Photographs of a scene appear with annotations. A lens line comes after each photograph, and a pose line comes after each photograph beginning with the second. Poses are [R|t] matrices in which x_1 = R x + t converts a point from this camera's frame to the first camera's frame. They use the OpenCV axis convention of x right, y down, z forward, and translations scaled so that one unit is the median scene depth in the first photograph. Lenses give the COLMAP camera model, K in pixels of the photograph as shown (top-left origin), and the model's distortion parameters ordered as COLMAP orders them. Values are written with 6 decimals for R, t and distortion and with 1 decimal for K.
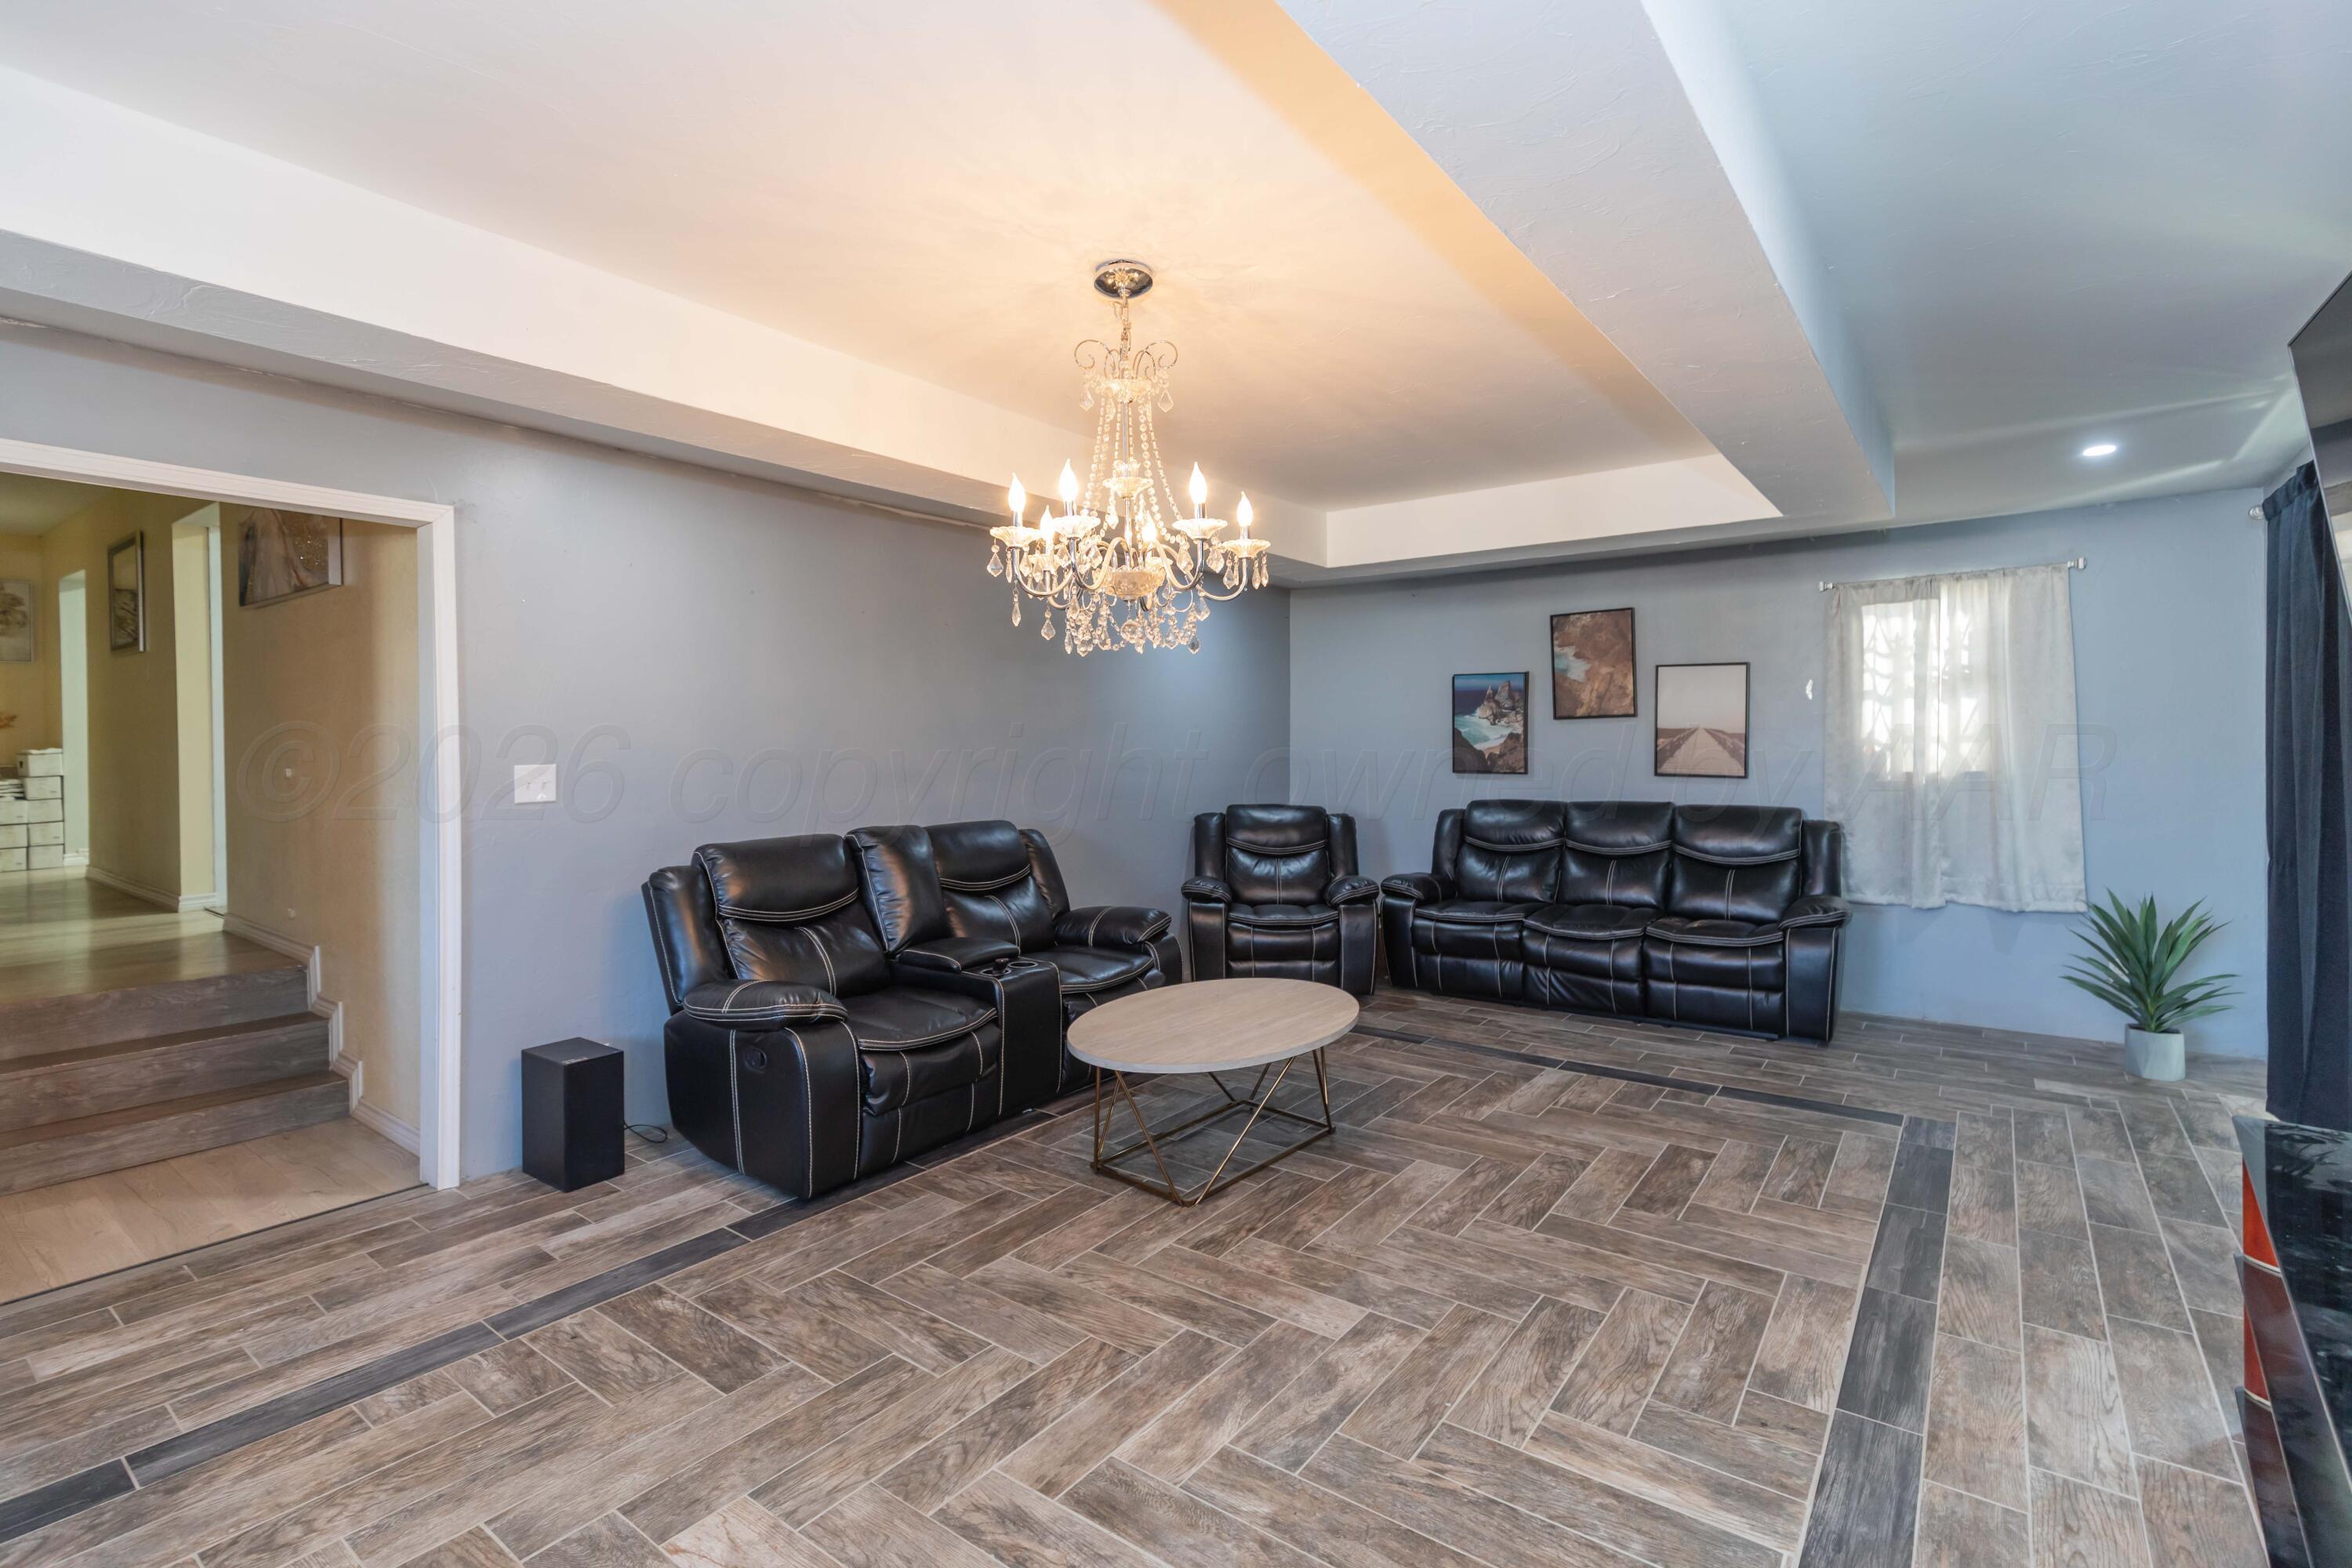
lens RADIAL K [[1083.3, 0, 1211.6], [0, 1083.3, 750.4], [0, 0, 1]] dist [0.003862, -0.000076]
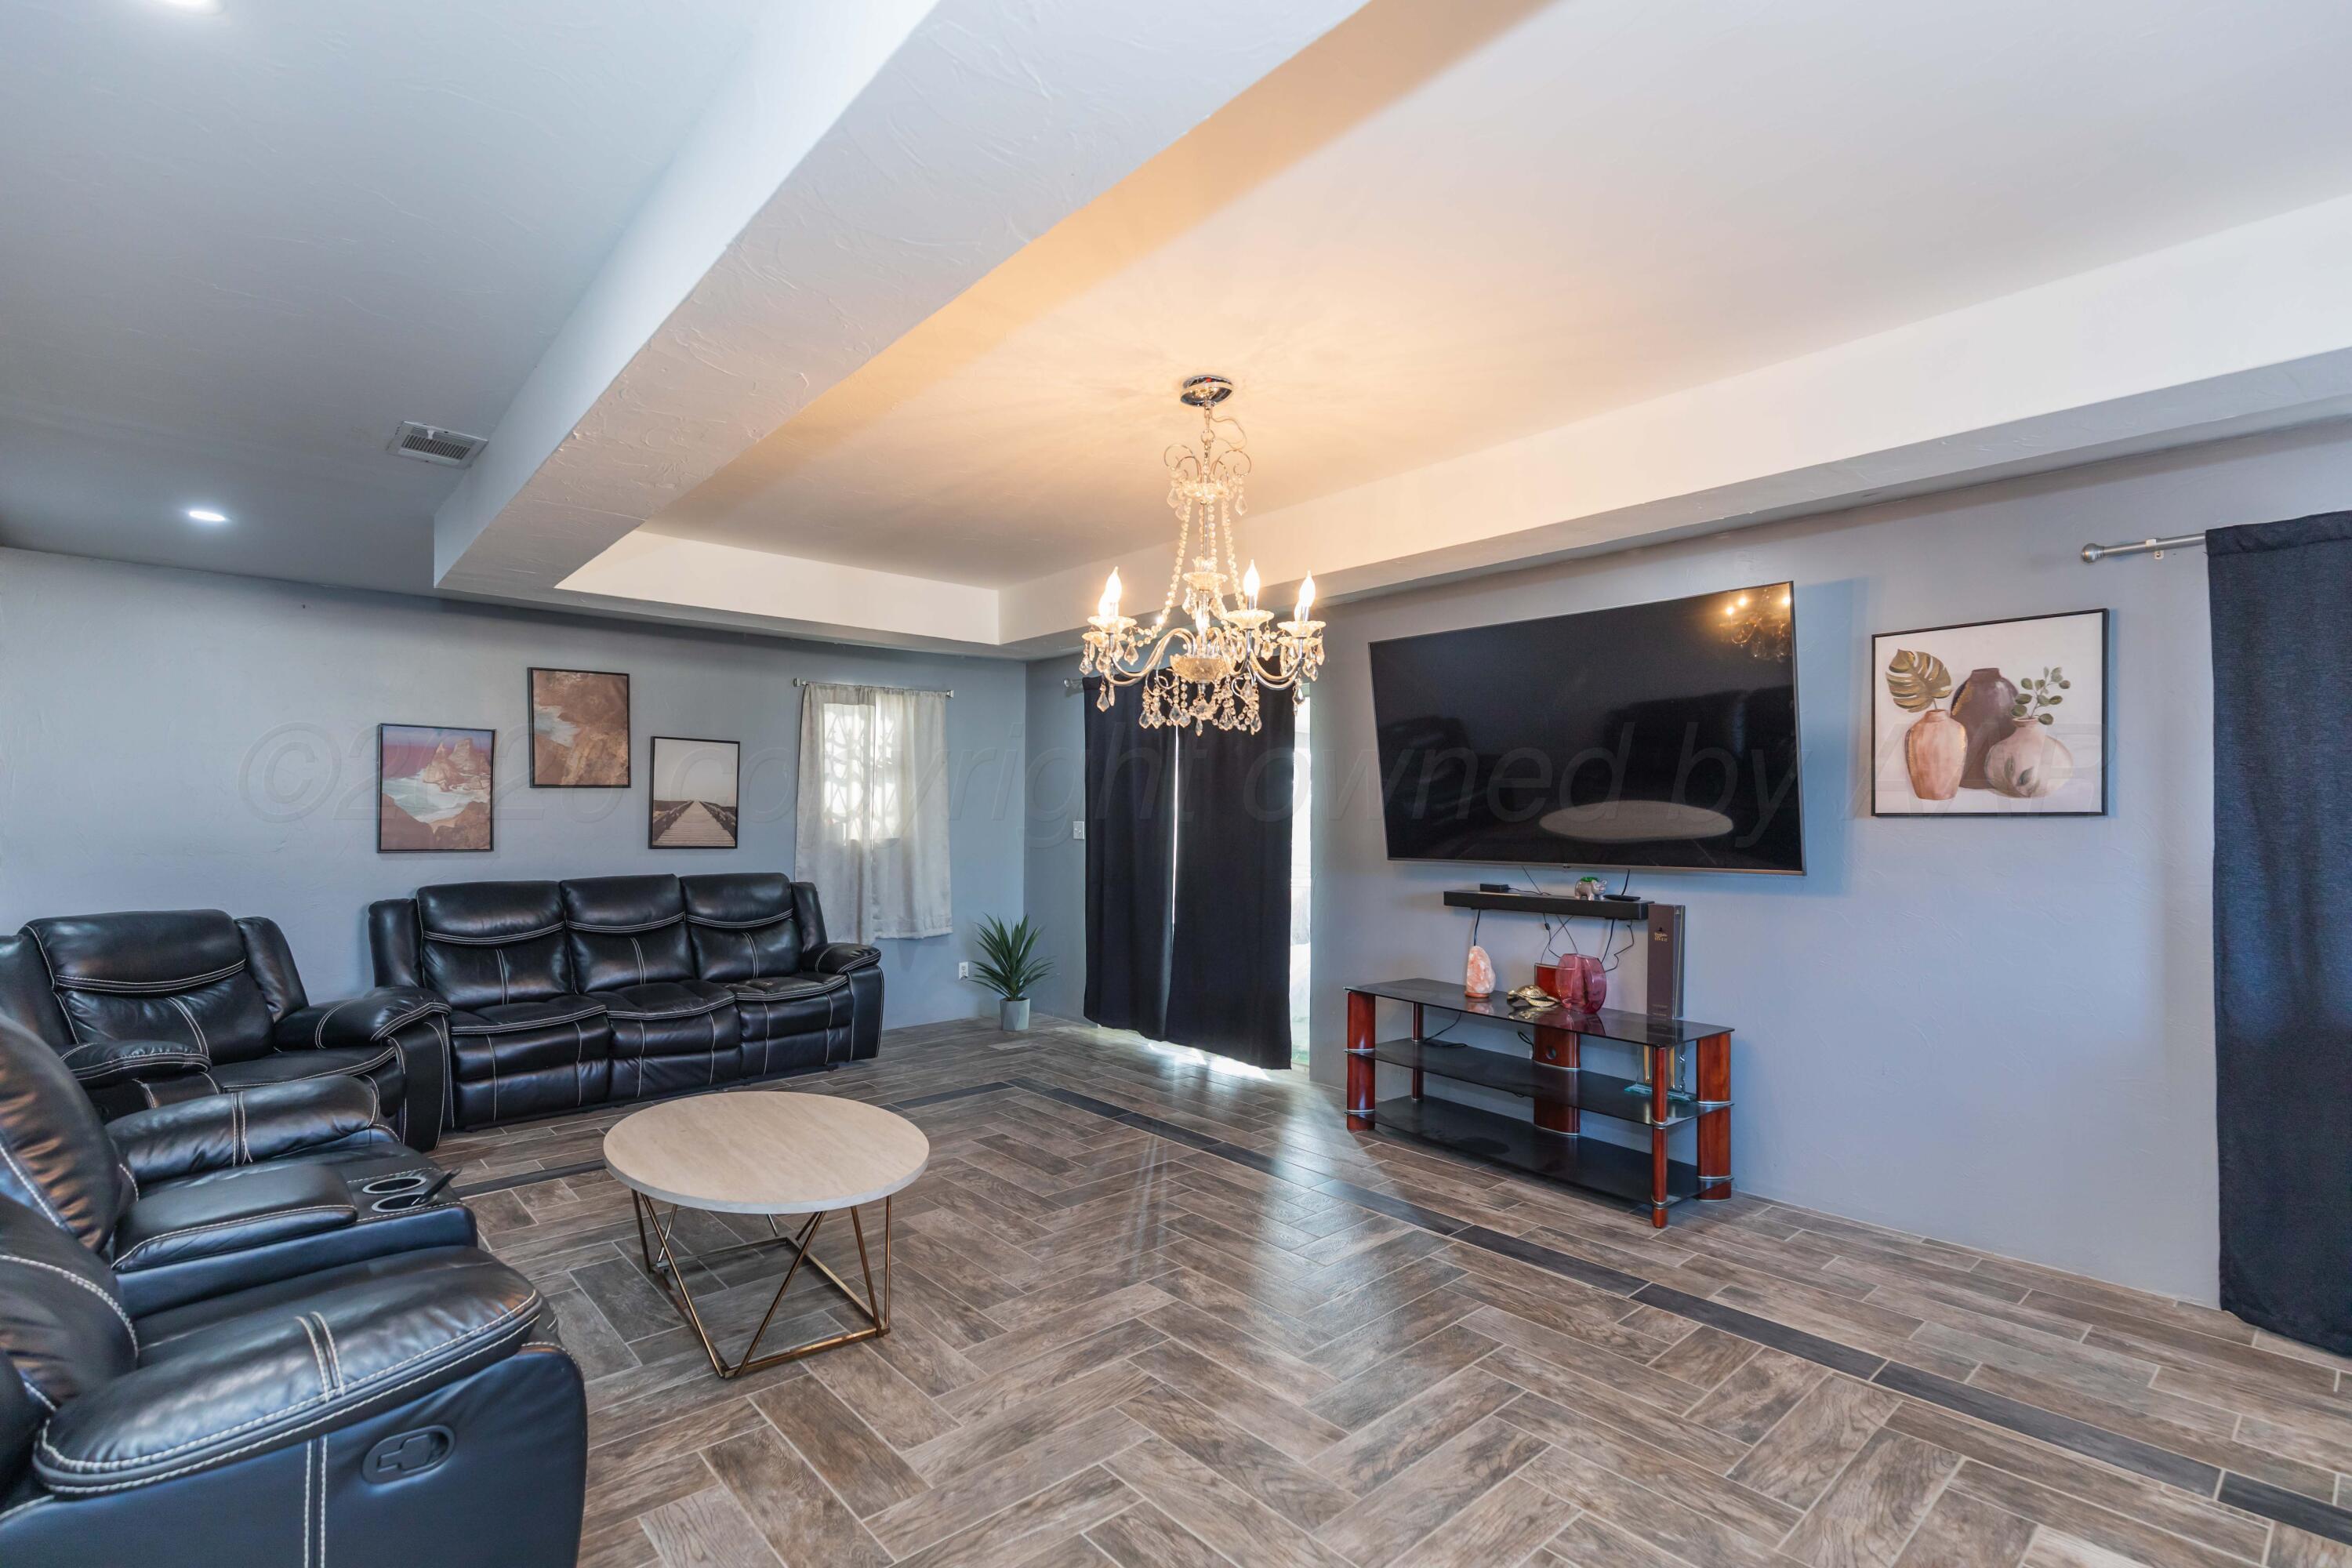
lens RADIAL K [[1075.3, 0, 1224.6], [0, 1075.3, 832.2], [0, 0, 1]] dist [0.005776, -0.000833]
pose [[0.192348, -0.008570, 0.981289, -0.515987], [0.003070, 0.999962, 0.008132, 0.002482], [-0.981322, 0.001448, 0.192367, 0.346225]]
